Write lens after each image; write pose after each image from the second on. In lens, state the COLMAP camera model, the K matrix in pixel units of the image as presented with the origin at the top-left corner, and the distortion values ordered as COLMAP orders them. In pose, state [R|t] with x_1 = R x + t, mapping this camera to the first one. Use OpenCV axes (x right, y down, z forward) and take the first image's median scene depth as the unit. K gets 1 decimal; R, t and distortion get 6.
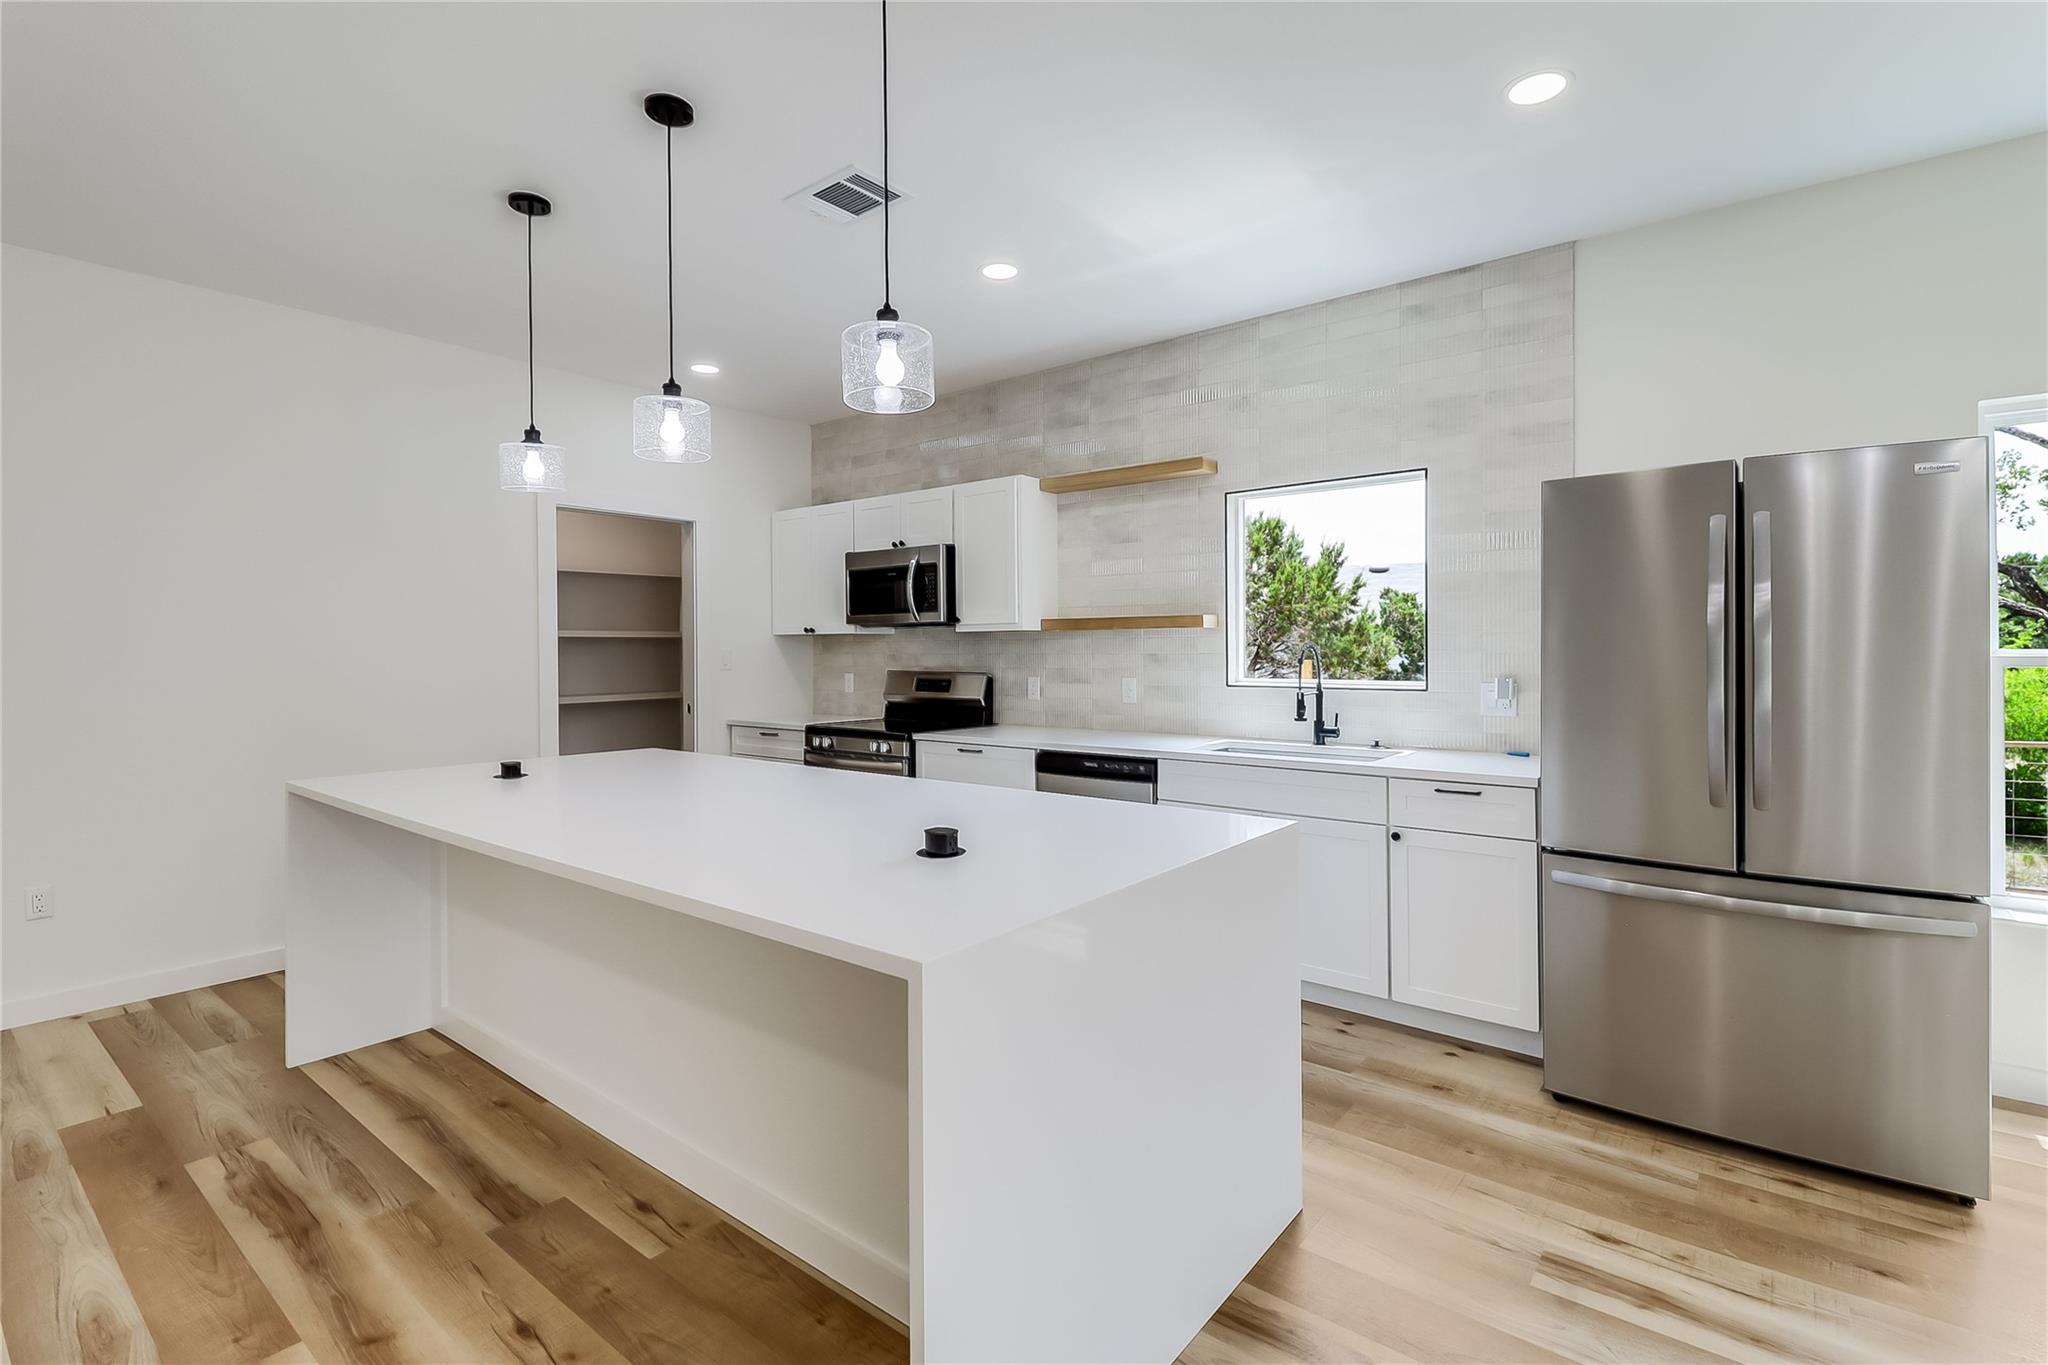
lens RADIAL K [[952.9, 0, 1040.2], [0, 952.9, 655.7], [0, 0, 1]] dist [0.022146, -0.000040]
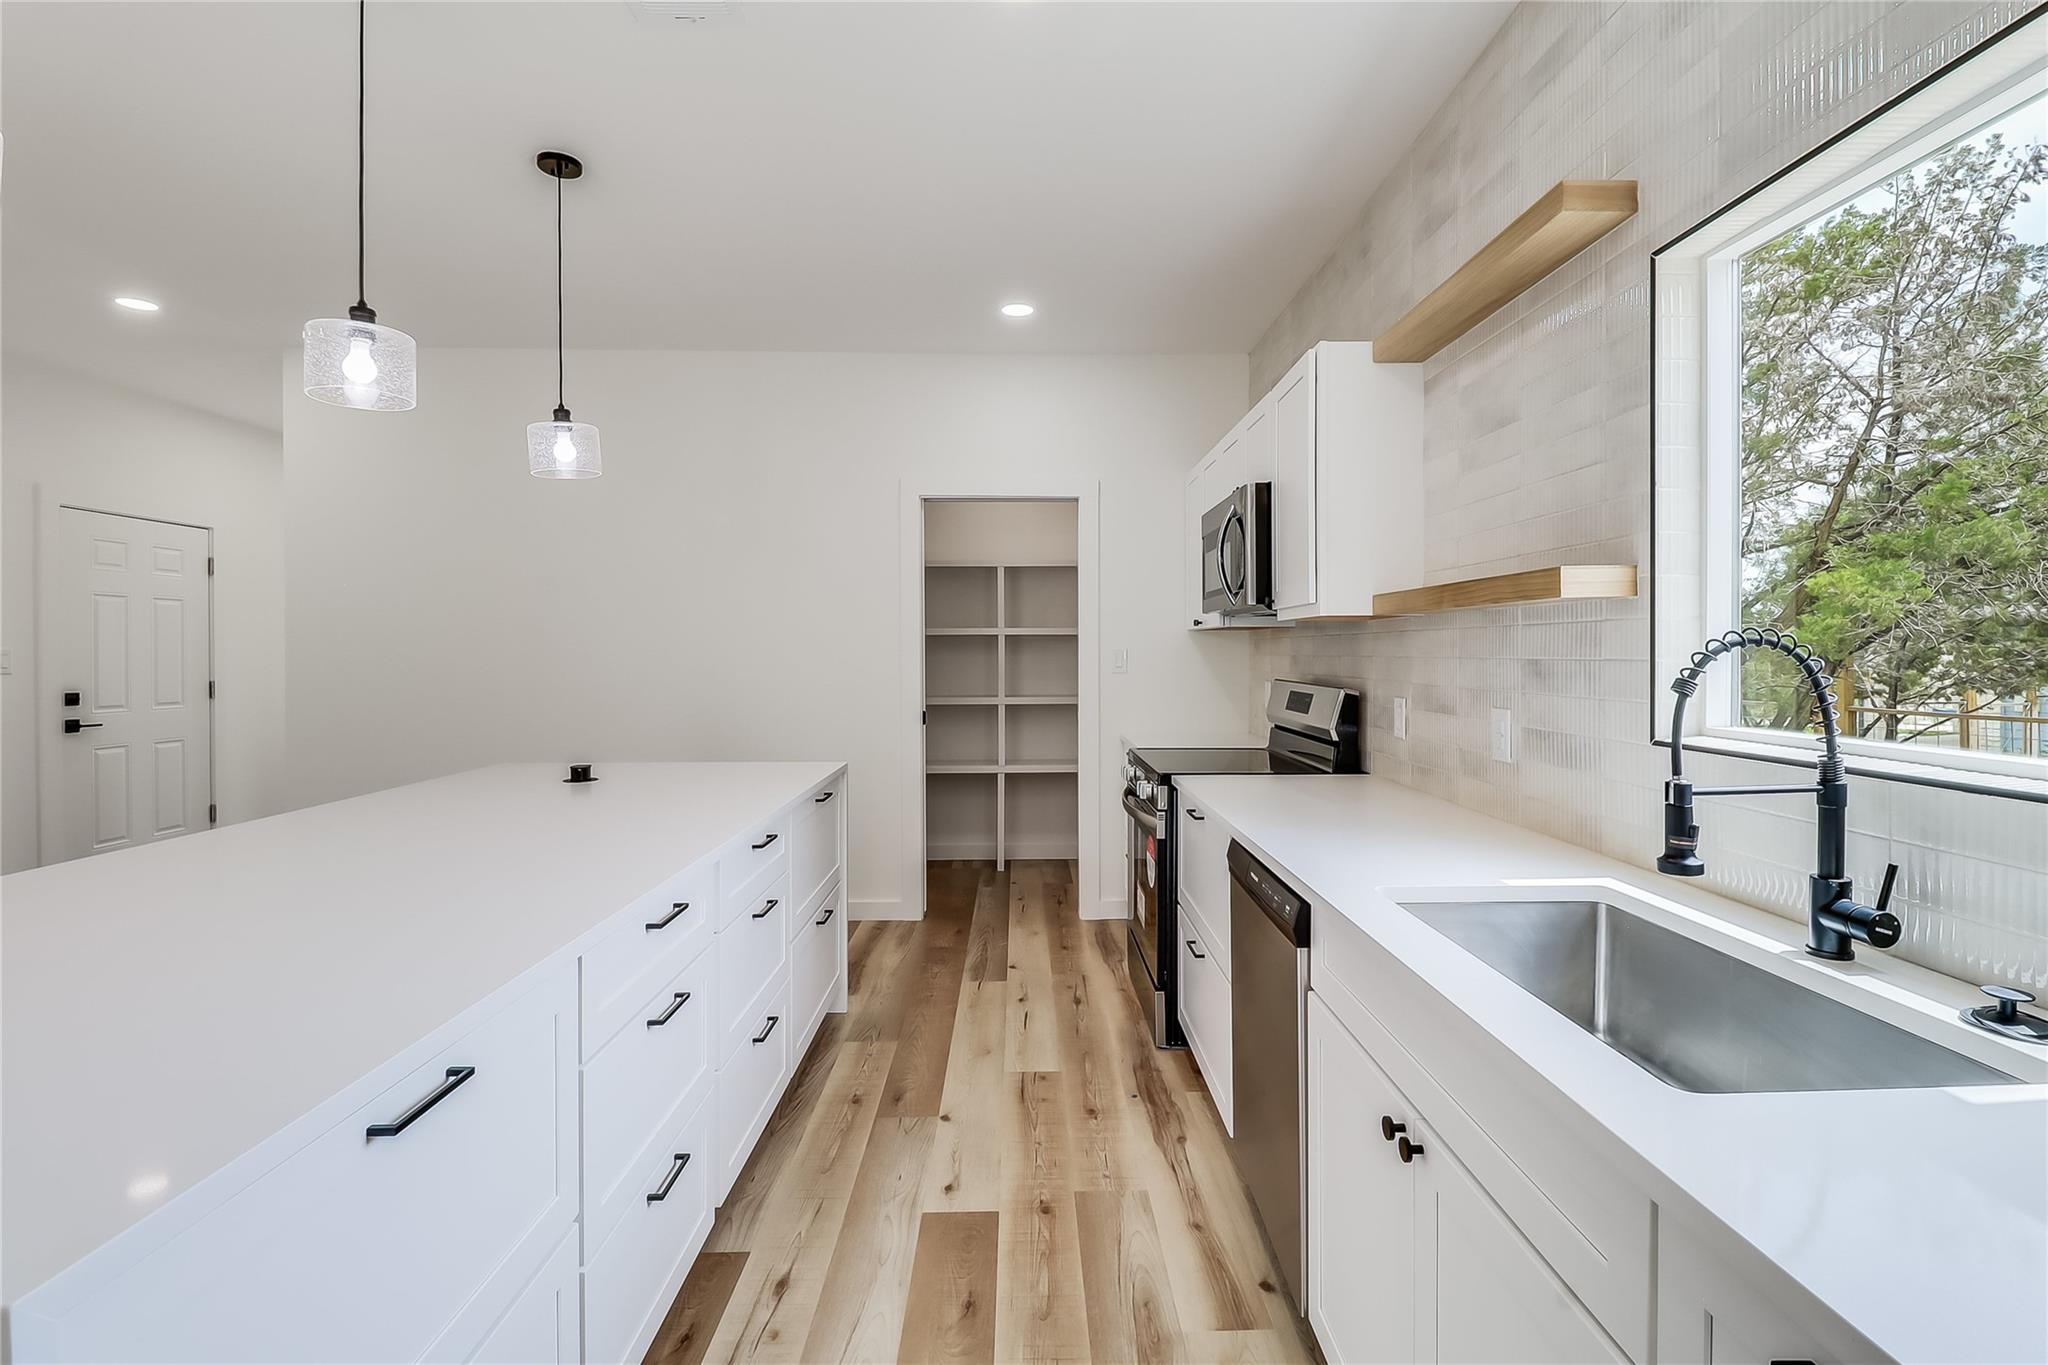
lens RADIAL K [[952.9, 0, 1040.2], [0, 952.9, 655.7], [0, 0, 1]] dist [0.022146, -0.000040]
pose [[0.639089, 0.009270, -0.769077, 0.312971], [-0.006507, 0.999957, 0.006646, -0.005017], [0.769105, 0.000758, 0.639122, 0.503647]]
